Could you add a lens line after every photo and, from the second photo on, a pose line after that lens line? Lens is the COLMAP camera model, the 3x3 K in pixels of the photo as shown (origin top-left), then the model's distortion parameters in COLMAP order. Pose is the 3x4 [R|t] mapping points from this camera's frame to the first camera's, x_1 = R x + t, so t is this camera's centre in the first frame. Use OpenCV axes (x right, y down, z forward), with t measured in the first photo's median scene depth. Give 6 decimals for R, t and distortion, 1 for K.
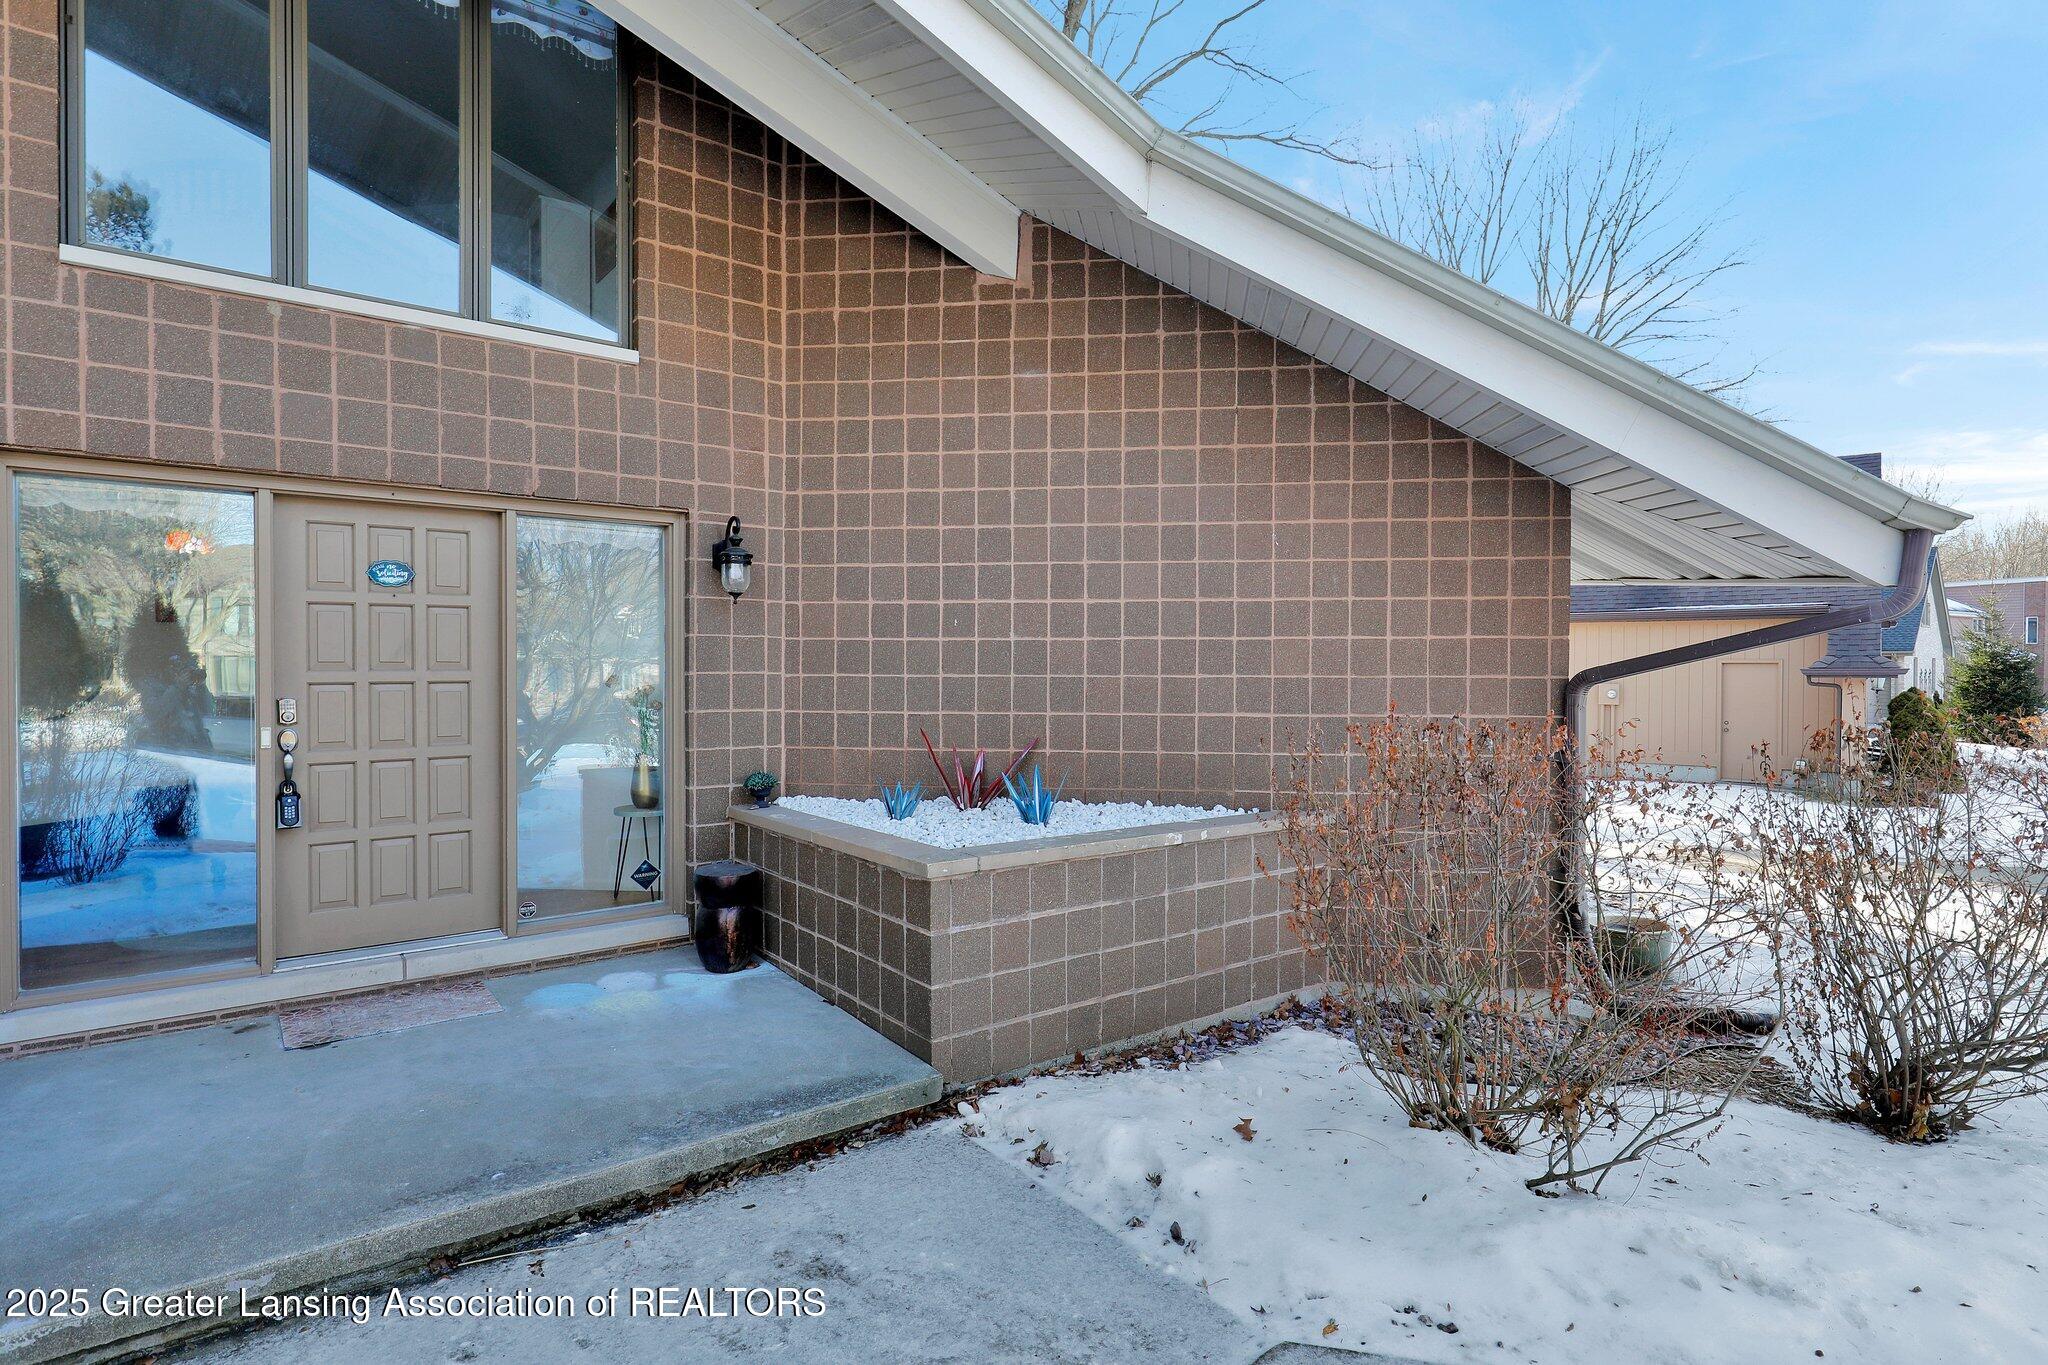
lens RADIAL K [[1048.5, 0, 1027.6], [0, 1048.5, 681.6], [0, 0, 1]] dist [-0.001961, 0.000610]
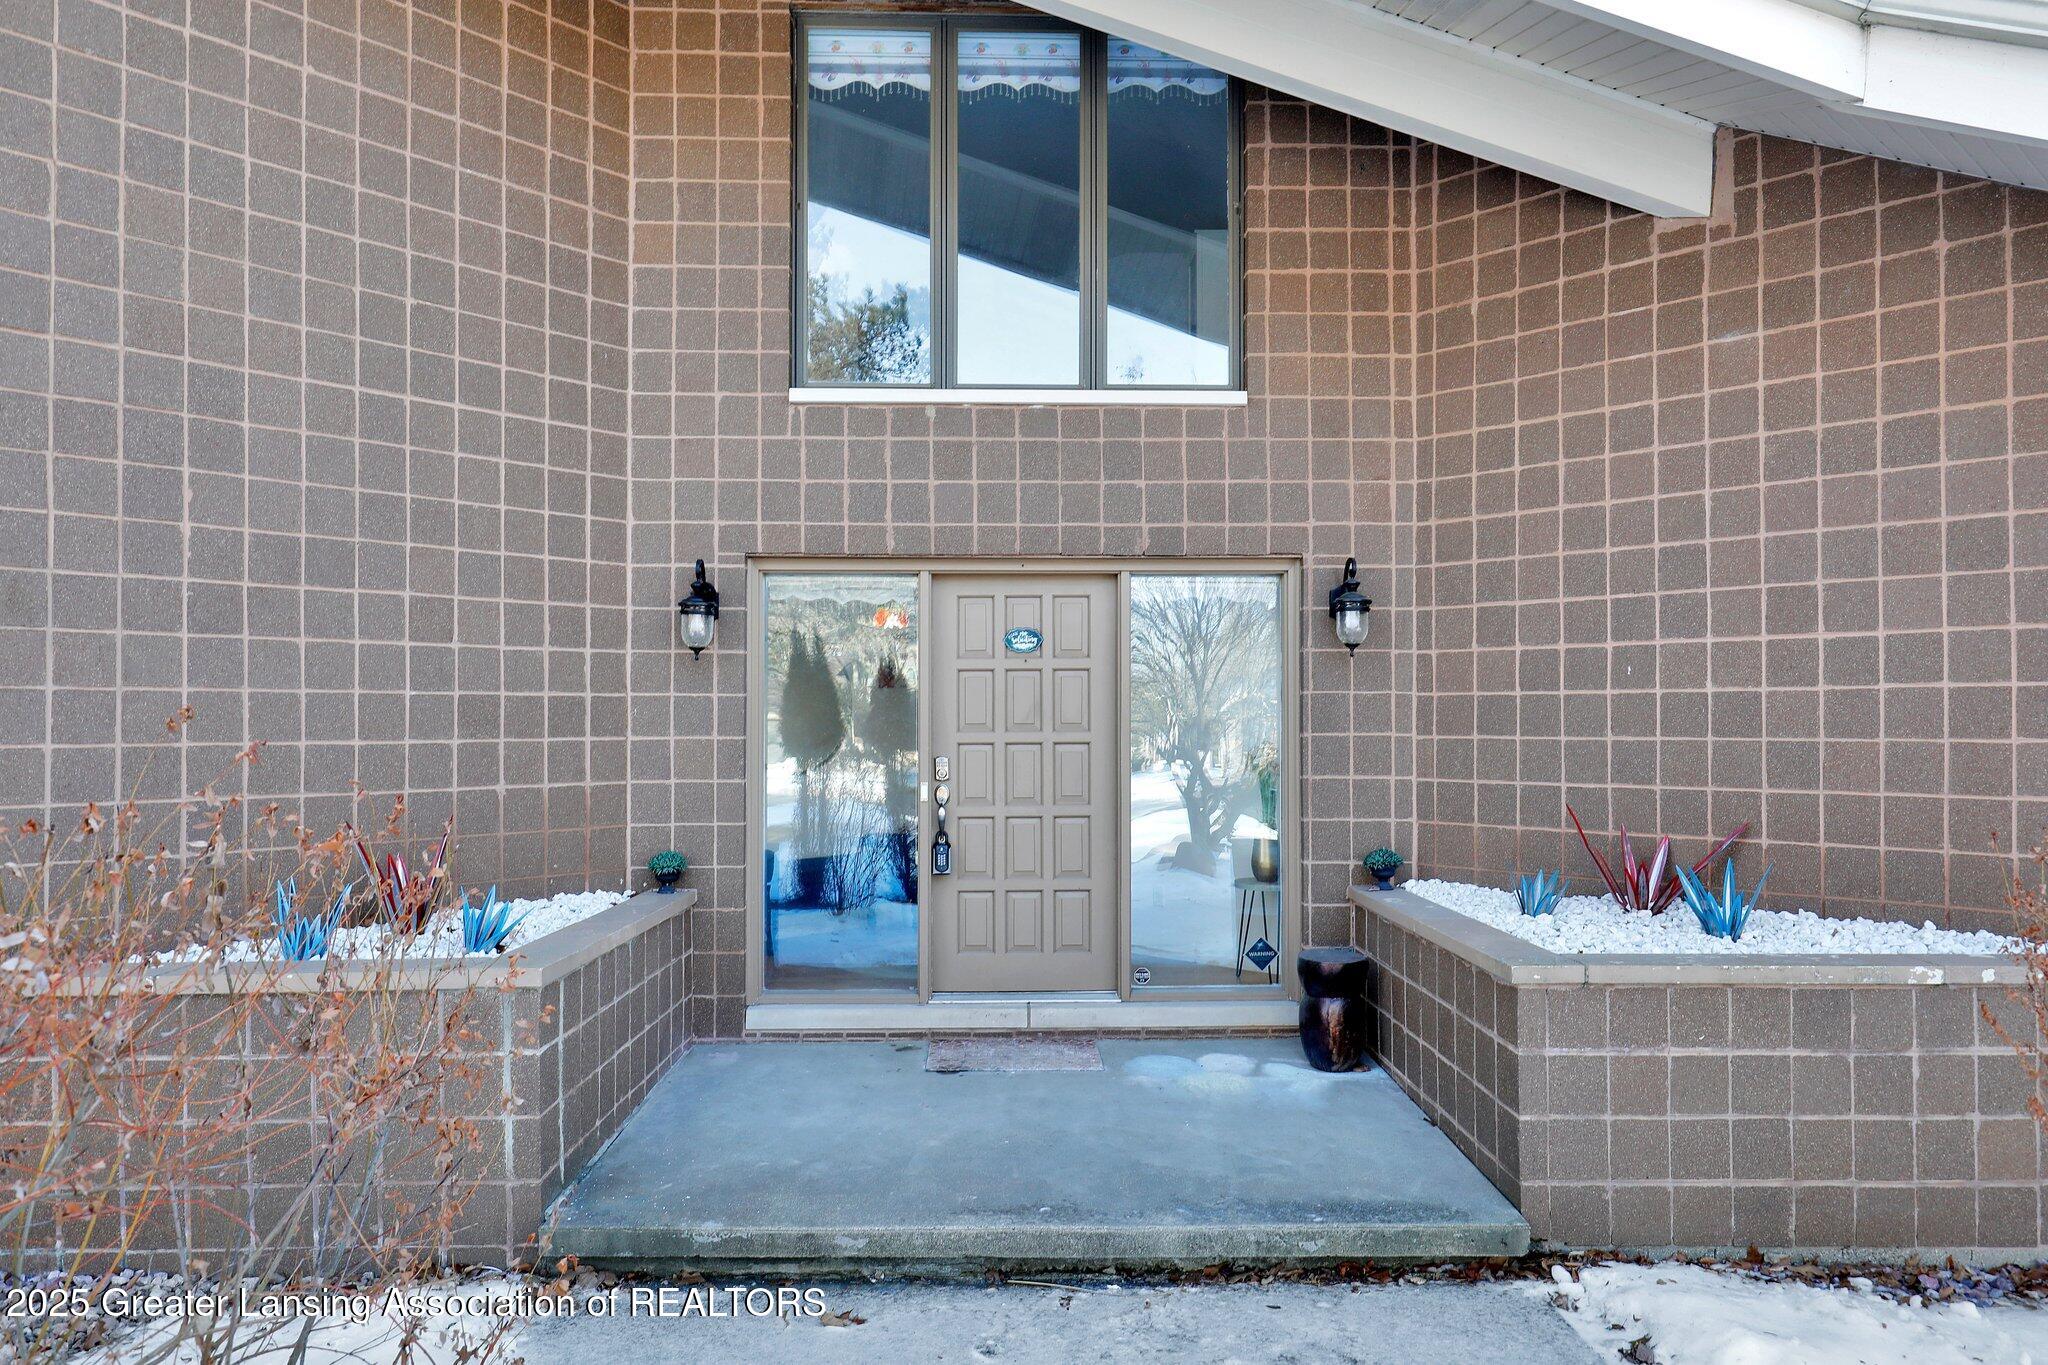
lens RADIAL K [[1309.1, 0, 1017.7], [0, 1309.1, 709.1], [0, 0, 1]] dist [-0.000694, 0.000166]
pose [[0.800238, -0.009334, -0.599609, 0.176232], [-0.005581, 0.999720, -0.023010, -0.003084], [0.599656, 0.021760, 0.799962, -0.057534]]
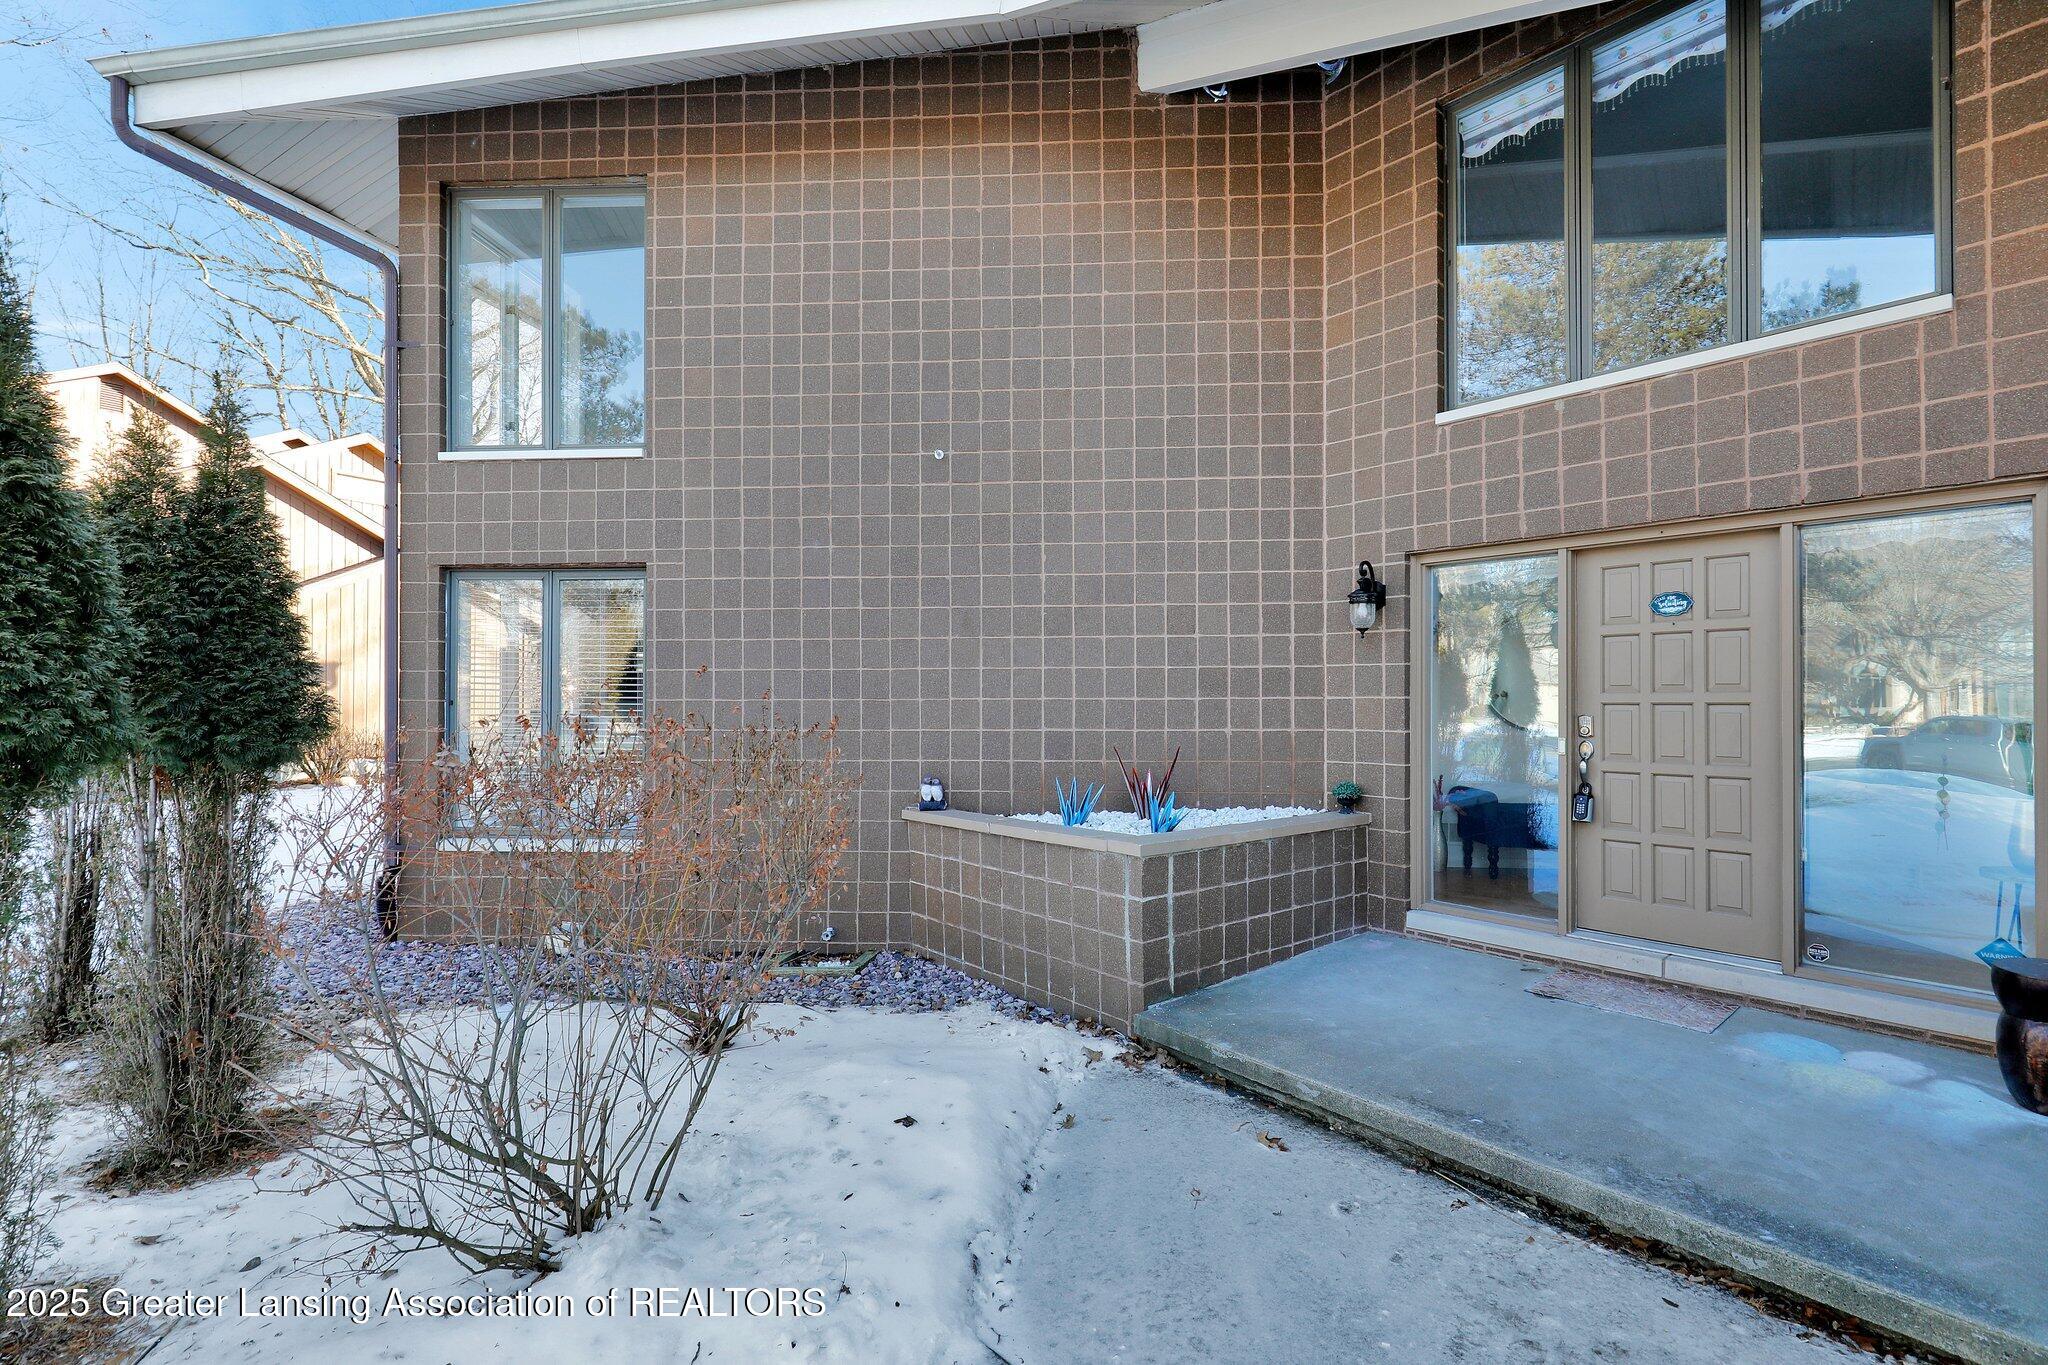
lens RADIAL K [[941.3, 0, 1047.2], [0, 941.3, 691.7], [0, 0, 1]] dist [-0.004356, 0.000604]
pose [[0.040283, -0.008538, -0.999152, 0.339002], [-0.013538, 0.999867, -0.009090, 0.006117], [0.999097, 0.013892, 0.040162, 0.305974]]
